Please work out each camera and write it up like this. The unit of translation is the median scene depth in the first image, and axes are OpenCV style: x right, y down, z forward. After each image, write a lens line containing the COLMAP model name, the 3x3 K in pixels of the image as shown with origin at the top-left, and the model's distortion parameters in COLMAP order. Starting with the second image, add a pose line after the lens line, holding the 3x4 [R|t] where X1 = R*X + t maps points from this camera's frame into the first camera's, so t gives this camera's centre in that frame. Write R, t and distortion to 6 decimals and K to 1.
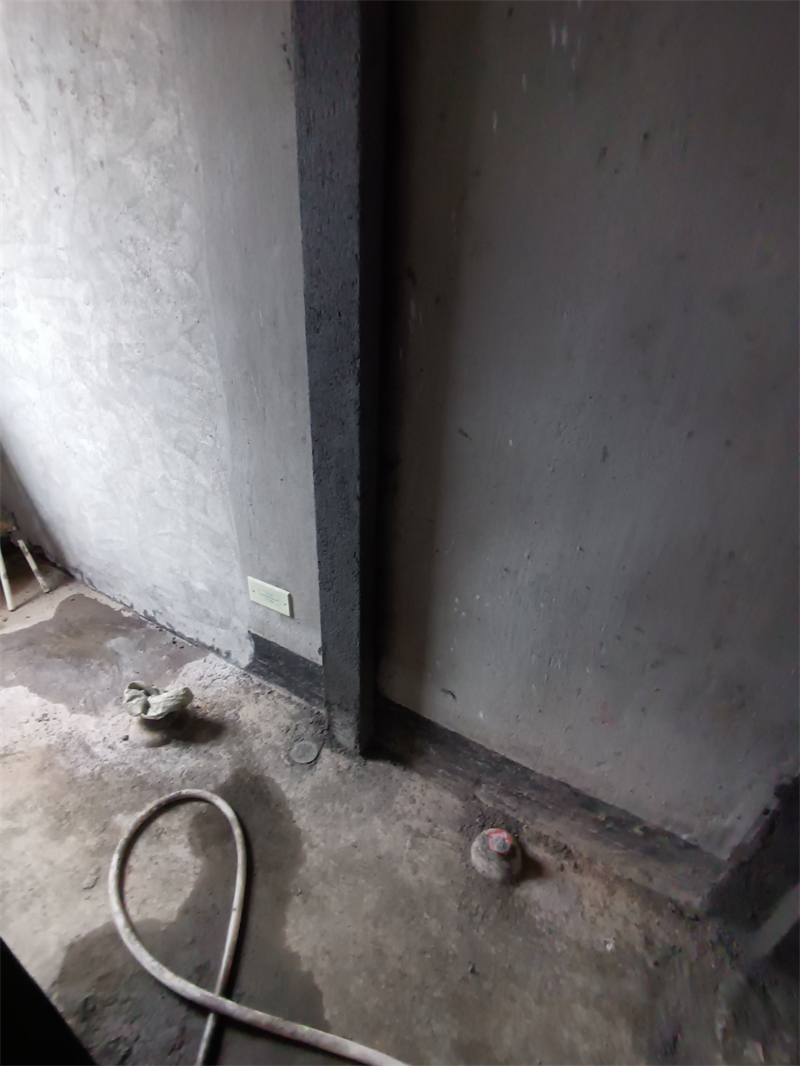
lens RADIAL K [[492.5, 0, 403.1], [0, 492.5, 539.7], [0, 0, 1]] dist [-0.003905, 0.001288]
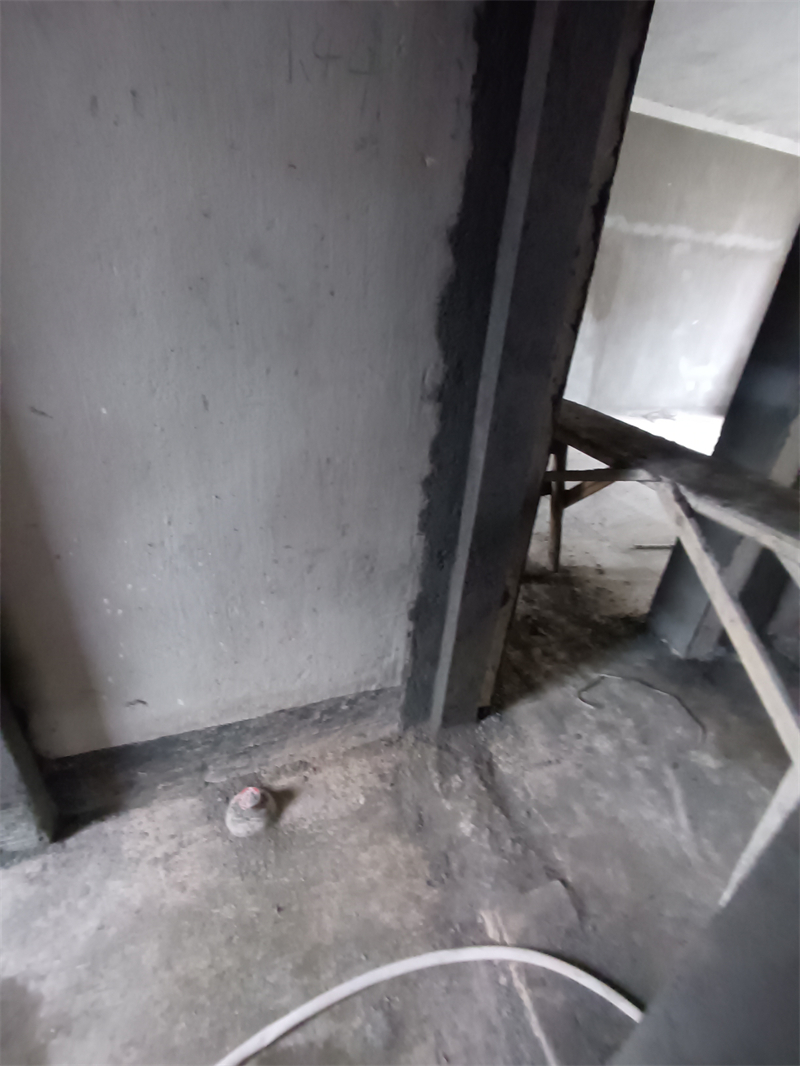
lens RADIAL K [[492.5, 0, 409.8], [0, 492.5, 541.6], [0, 0, 1]] dist [-0.003905, 0.001288]
pose [[0.640198, -0.361248, 0.677973, -0.096579], [0.332169, 0.925941, 0.179713, 0.042145], [-0.692684, 0.110149, 0.712781, -0.032189]]
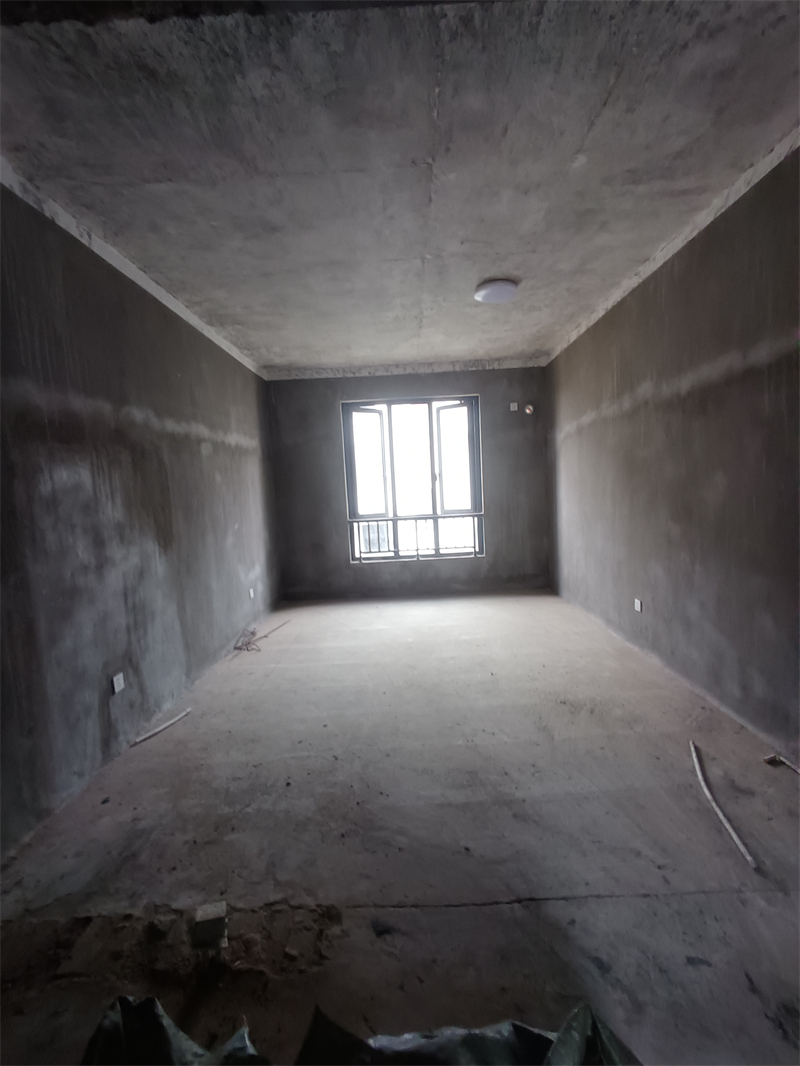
lens RADIAL K [[492.5, 0, 405.8], [0, 492.5, 536.3], [0, 0, 1]] dist [-0.003905, 0.001288]
pose [[-0.497164, -0.108047, 0.860903, 1.550435], [0.455061, 0.812331, 0.364744, -0.859512], [-0.738747, 0.573101, -0.354693, 1.578892]]
